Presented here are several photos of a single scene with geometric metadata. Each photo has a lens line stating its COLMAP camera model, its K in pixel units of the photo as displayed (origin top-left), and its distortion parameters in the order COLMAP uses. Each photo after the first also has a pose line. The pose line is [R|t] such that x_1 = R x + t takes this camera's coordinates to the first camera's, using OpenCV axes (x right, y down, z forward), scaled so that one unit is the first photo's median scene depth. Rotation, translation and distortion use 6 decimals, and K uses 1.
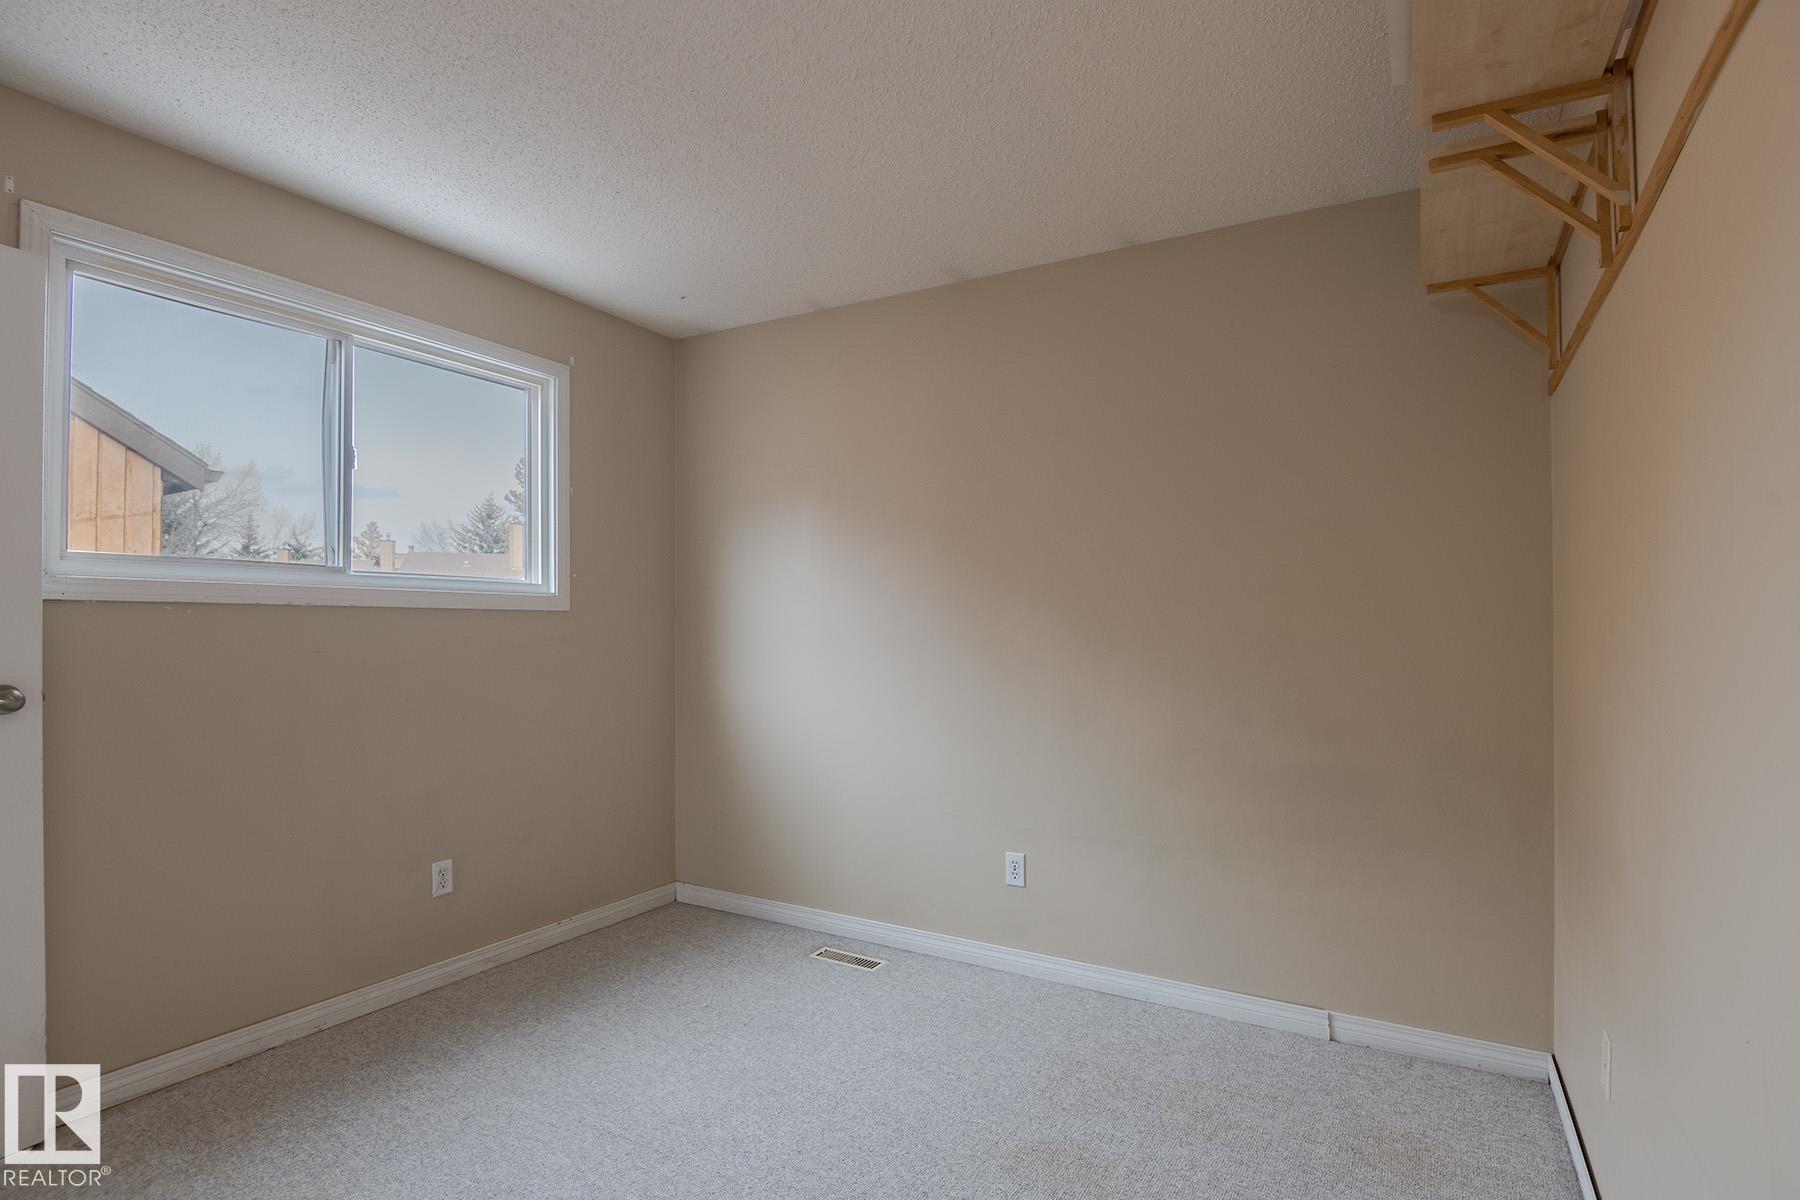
lens RADIAL K [[888.1, 0, 915.0], [0, 888.1, 621.1], [0, 0, 1]] dist [-0.001109, -0.015226]
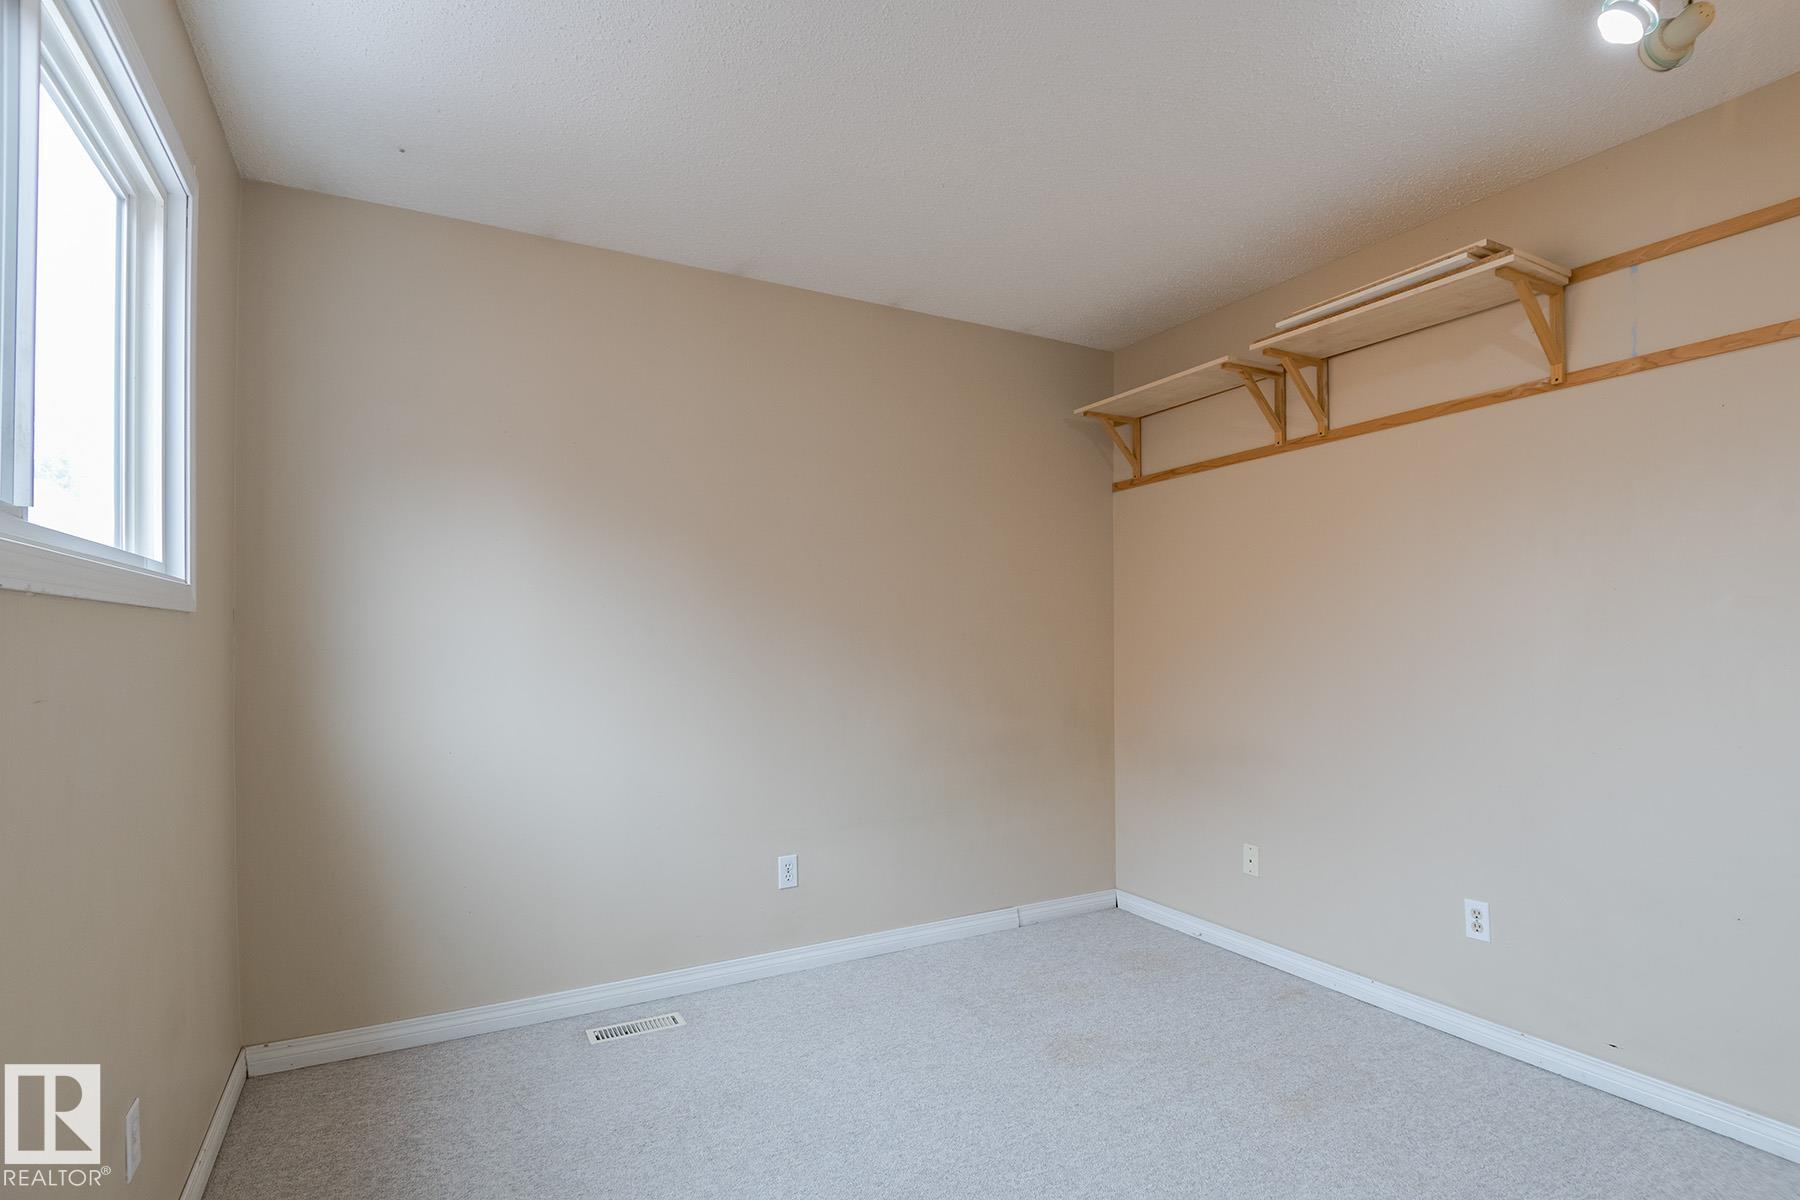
lens RADIAL K [[882.2, 0, 909.8], [0, 882.2, 627.9], [0, 0, 1]] dist [-0.003133, -0.016006]
pose [[0.519968, 0.000768, 0.854185, -0.722120], [0.004825, 0.999981, -0.003837, 0.004114], [-0.854172, 0.006116, 0.519955, 0.371350]]
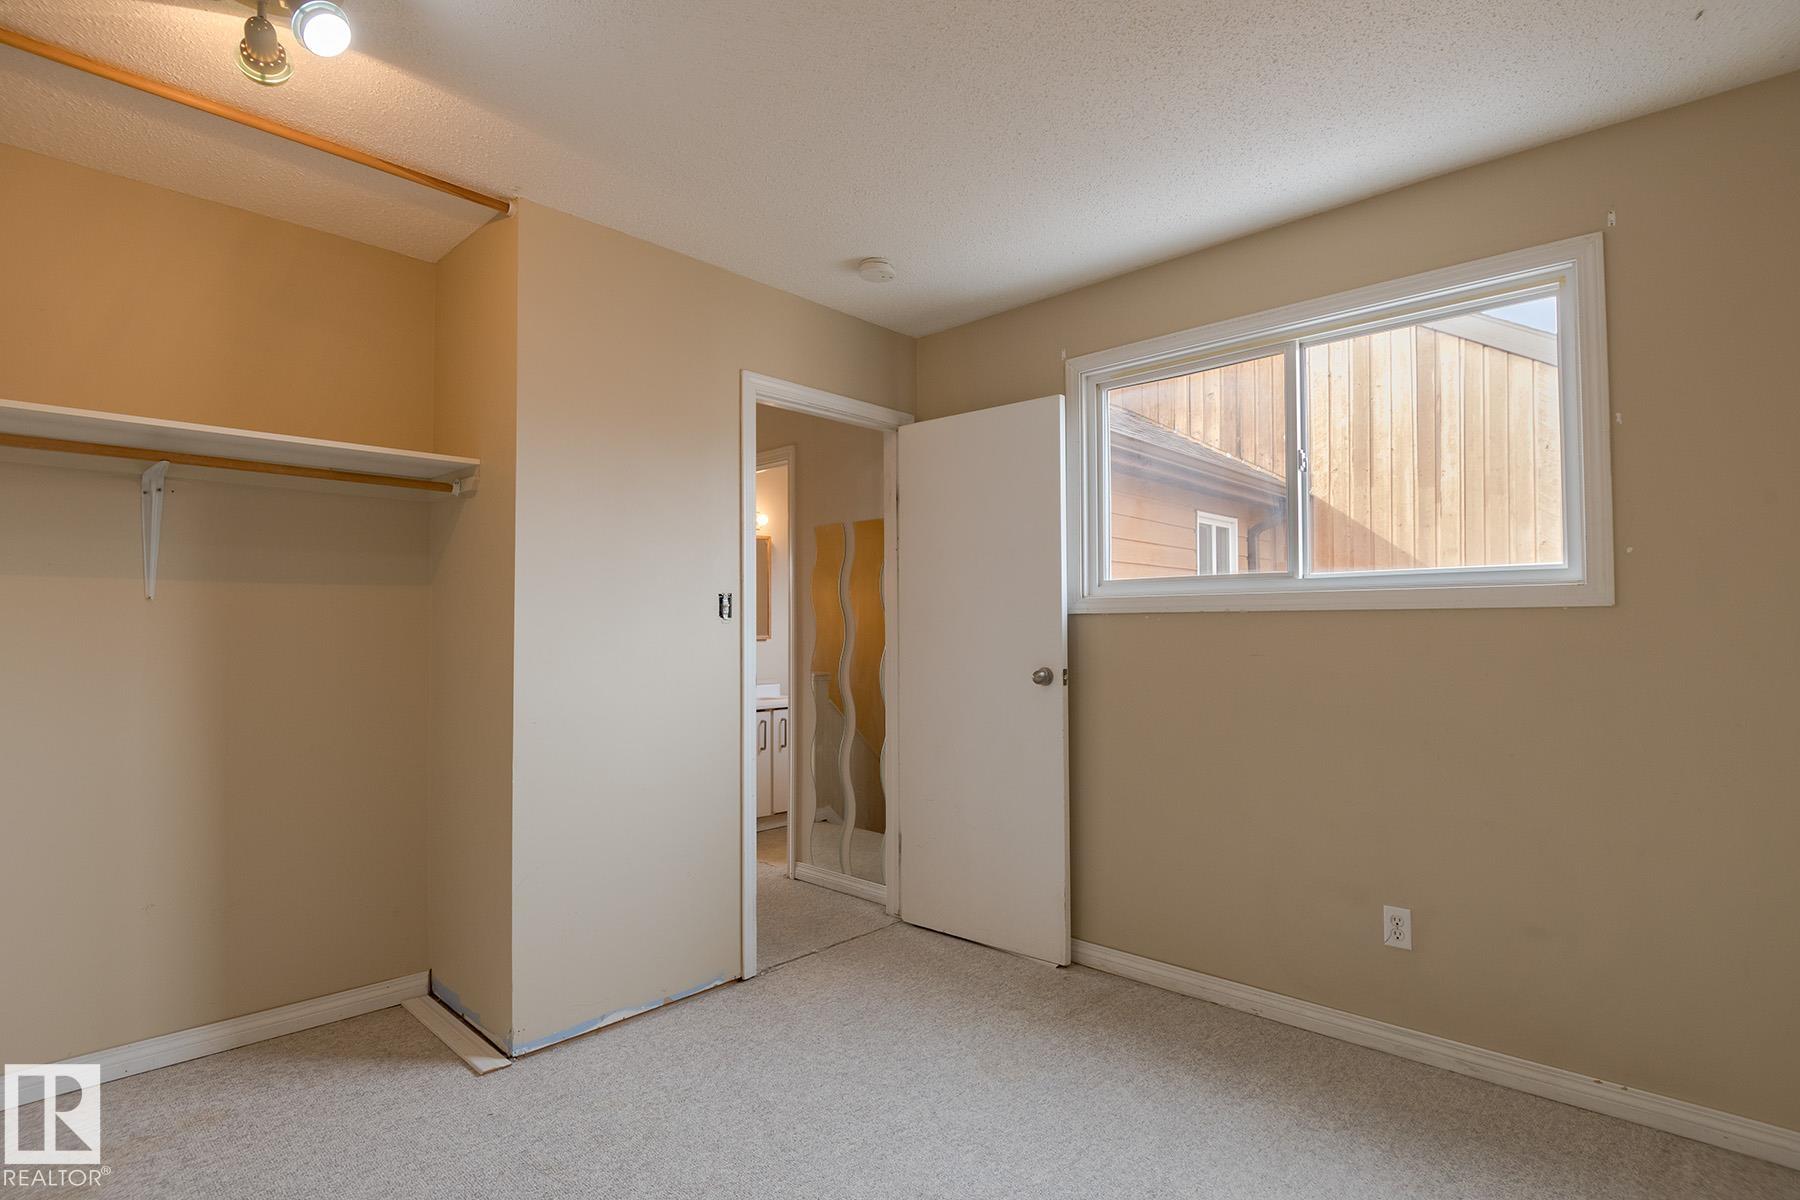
lens RADIAL K [[888.1, 0, 915.0], [0, 888.1, 621.1], [0, 0, 1]] dist [-0.001109, -0.015226]
pose [[-0.238078, -0.019453, -0.971051, 0.408081], [0.003893, 0.999772, -0.020983, 0.013133], [0.971238, -0.008776, -0.237948, 0.764277]]
